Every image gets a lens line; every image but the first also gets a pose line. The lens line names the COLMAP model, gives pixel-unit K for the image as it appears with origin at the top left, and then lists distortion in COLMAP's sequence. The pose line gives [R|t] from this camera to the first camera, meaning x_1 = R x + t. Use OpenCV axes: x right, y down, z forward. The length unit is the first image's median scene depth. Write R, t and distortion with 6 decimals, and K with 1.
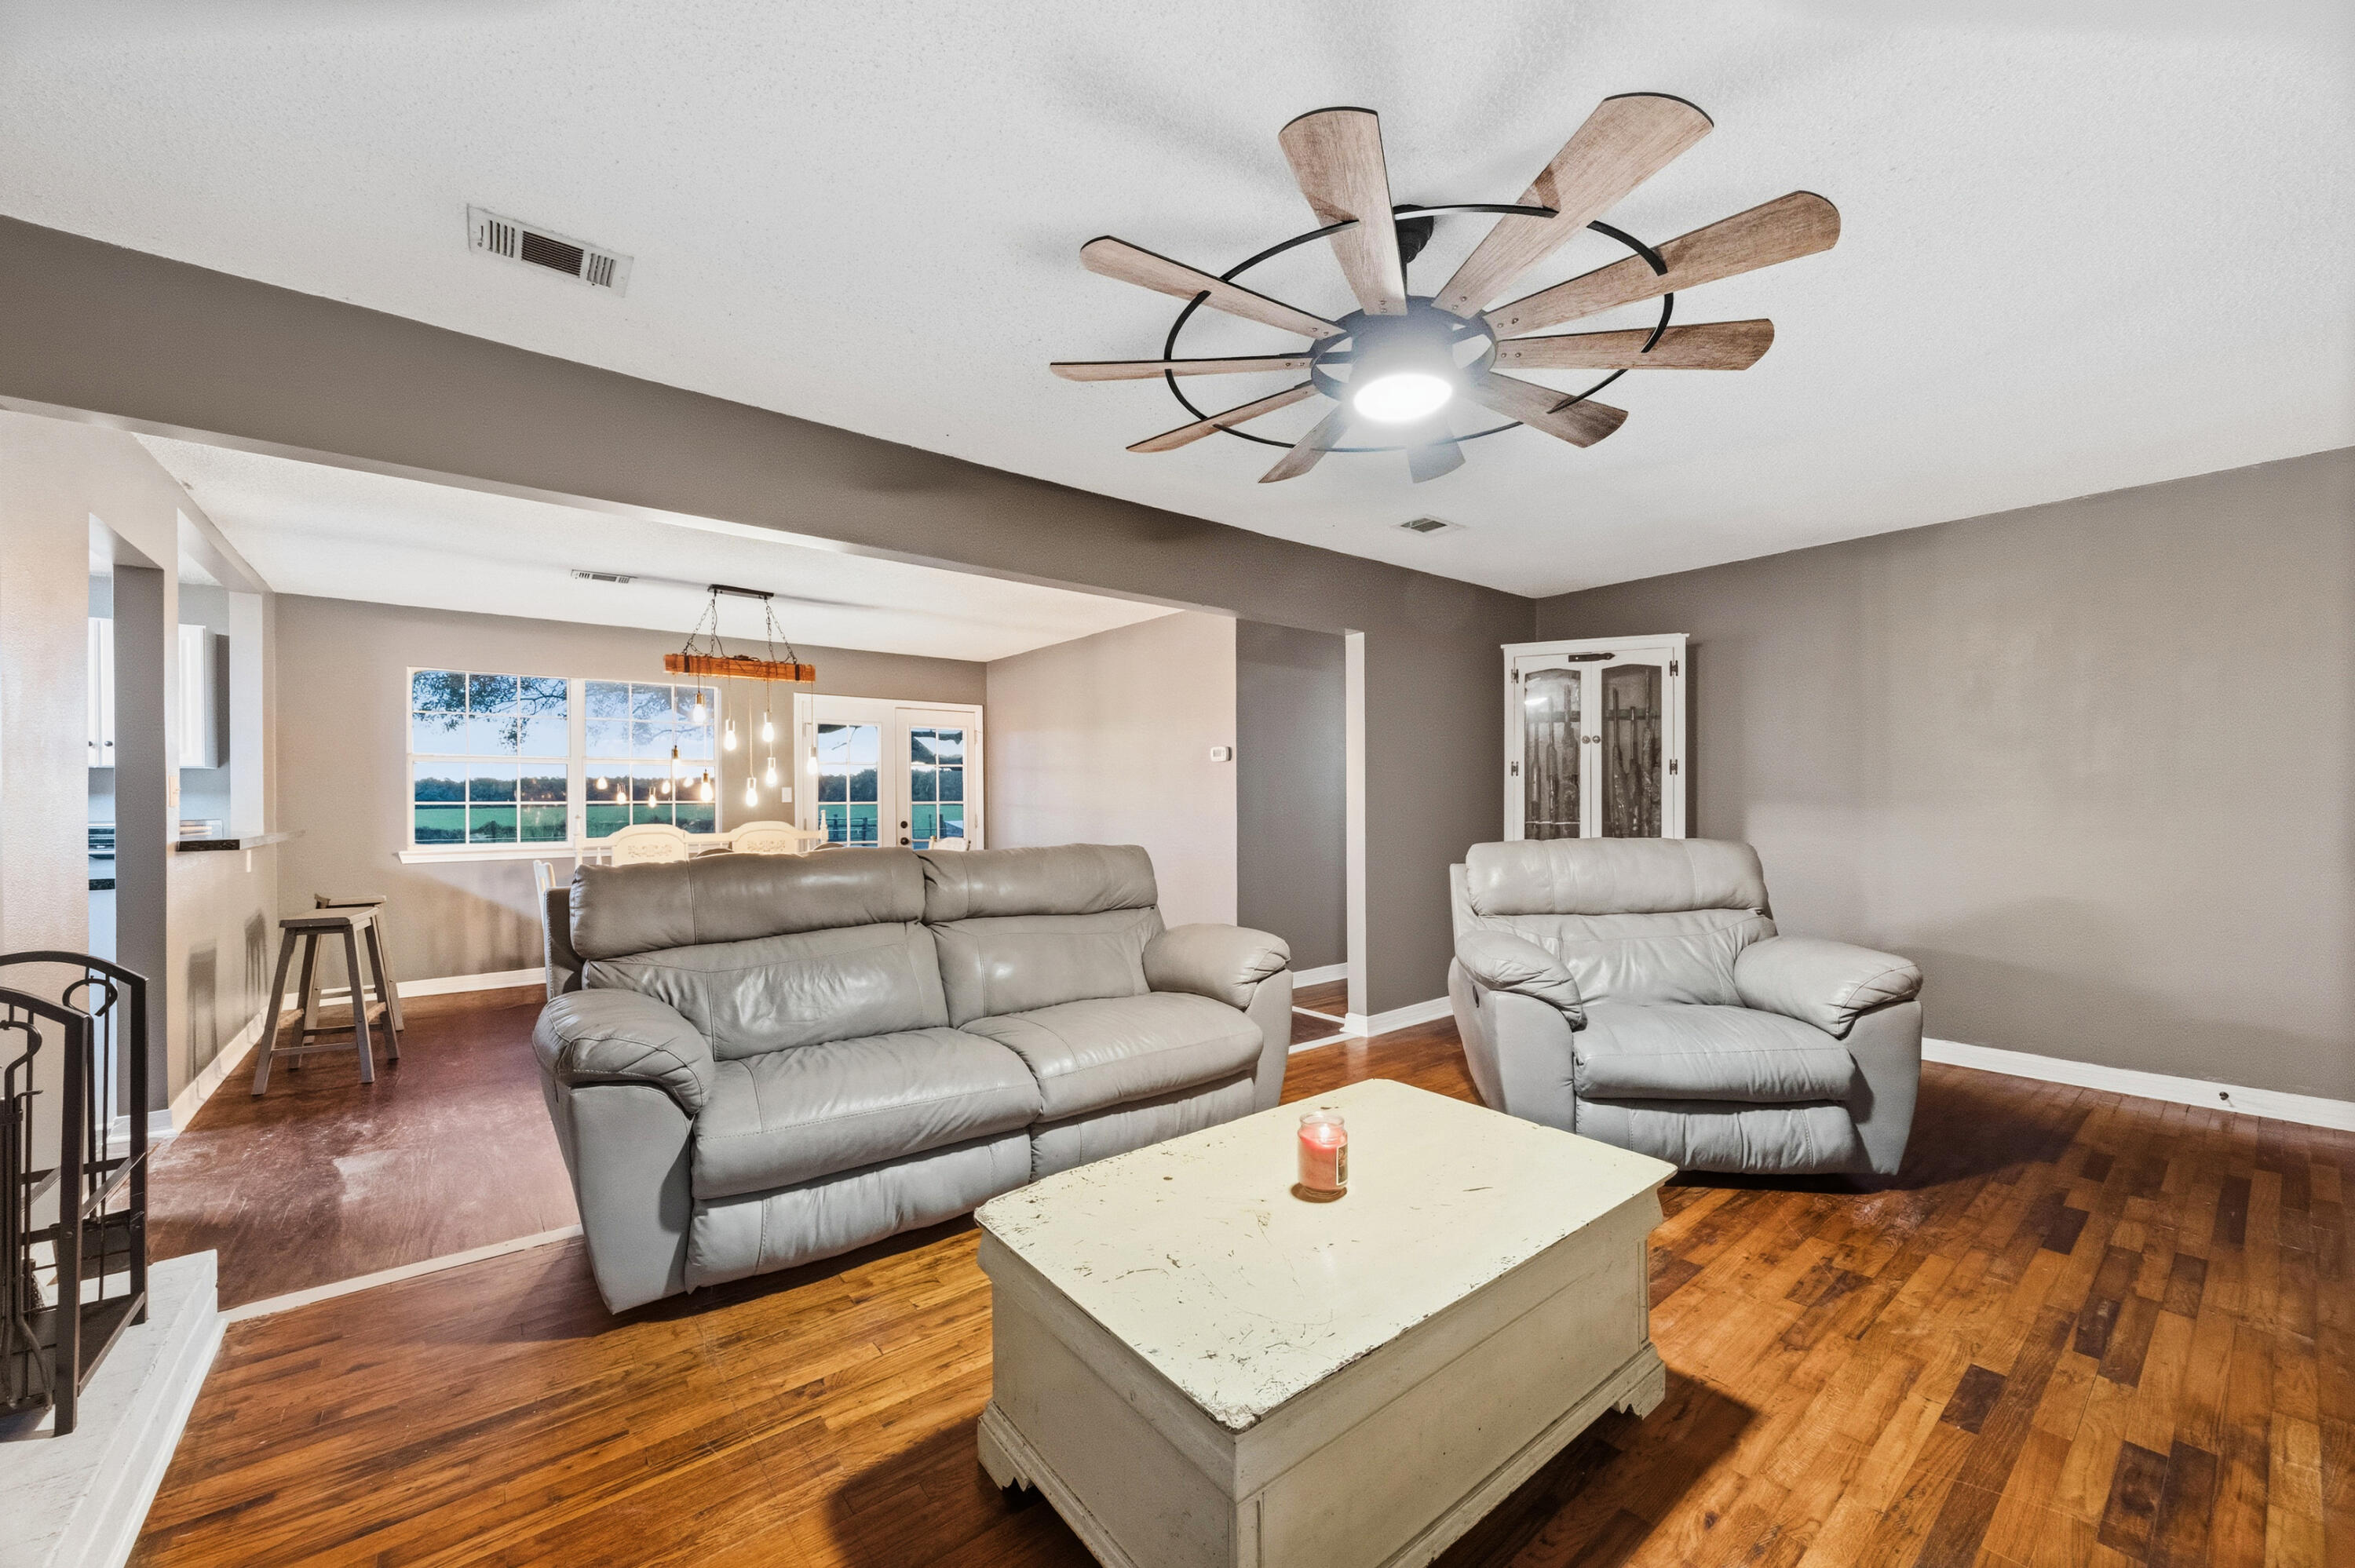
lens RADIAL K [[912.1, 0, 1178.2], [0, 912.1, 792.3], [0, 0, 1]] dist [-0.000521, -0.000309]
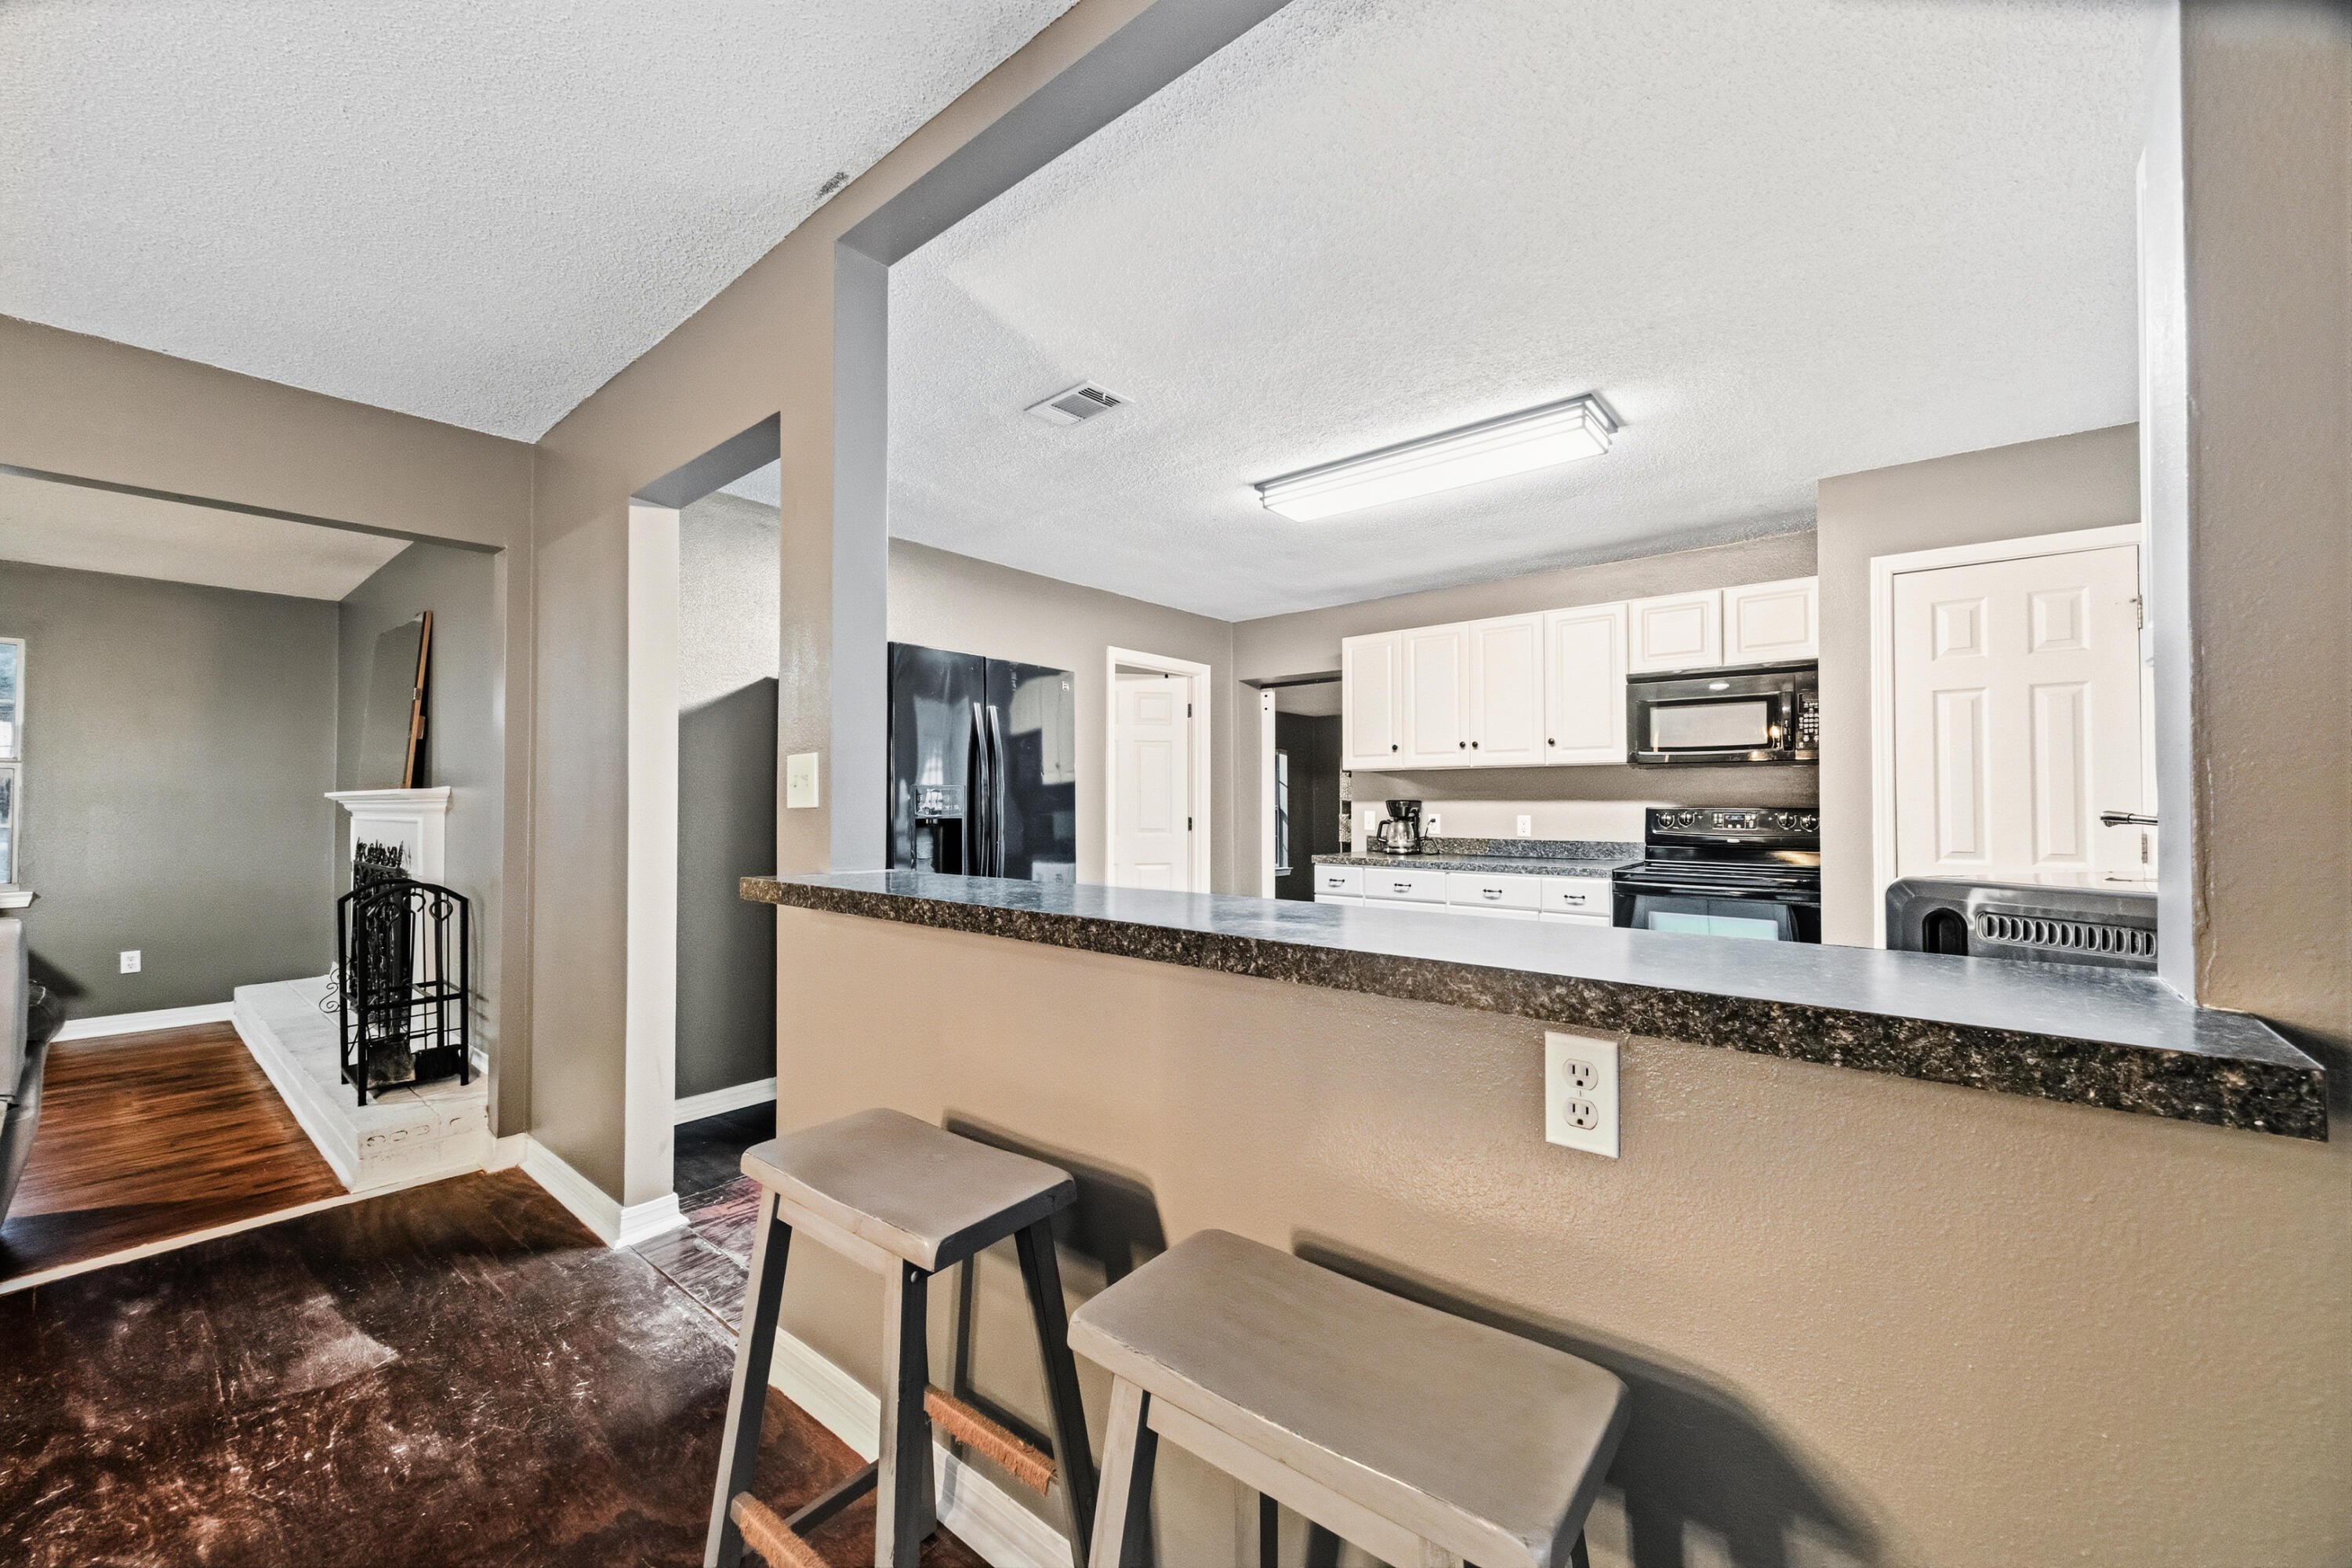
lens RADIAL K [[911.0, 0, 1176.7], [0, 911.0, 792.3], [0, 0, 1]] dist [-0.000521, -0.000309]
pose [[-0.978166, 0.000114, -0.207827, -1.331183], [0.002781, 0.999917, -0.012541, 0.012899], [0.207808, -0.012845, -0.978085, 1.749807]]
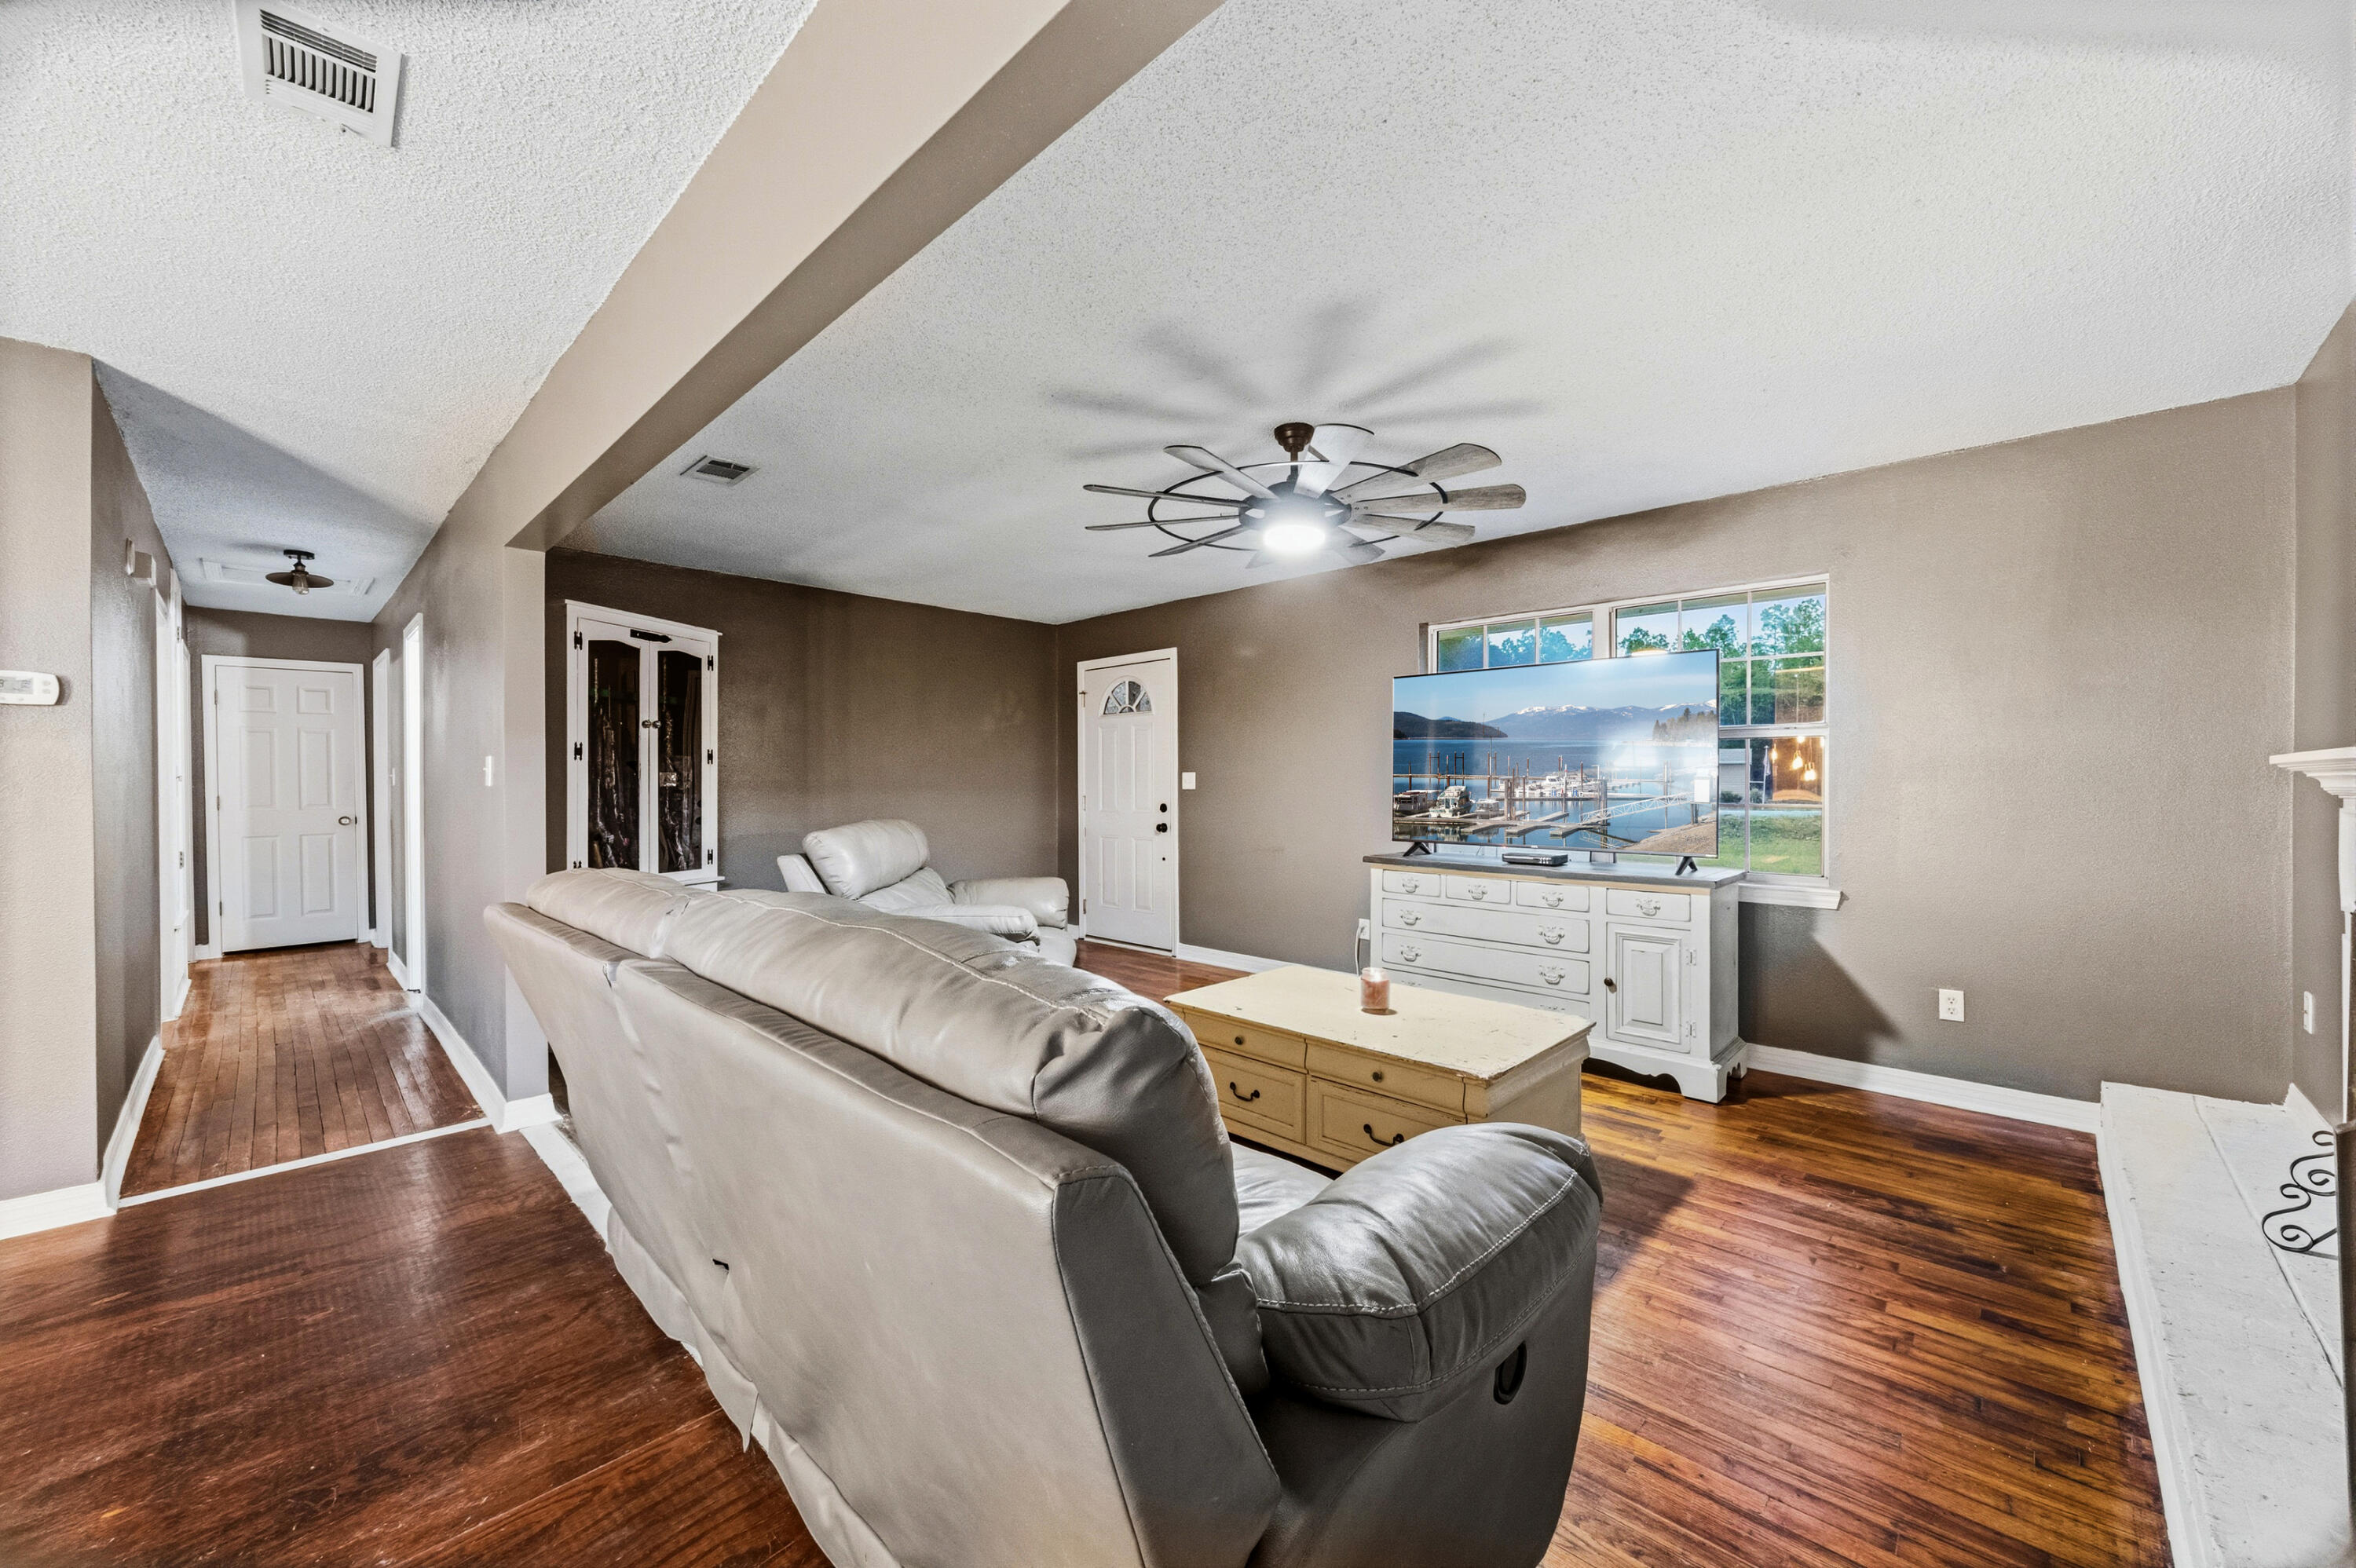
lens RADIAL K [[884.1, 0, 1179.8], [0, 884.1, 783.1], [0, 0, 1]] dist [-0.004322, -0.000098]
pose [[-0.138930, 0.000568, 0.990302, -0.813011], [0.004508, 0.999990, 0.000059, 0.009321], [-0.990292, 0.004473, -0.138931, 0.900441]]
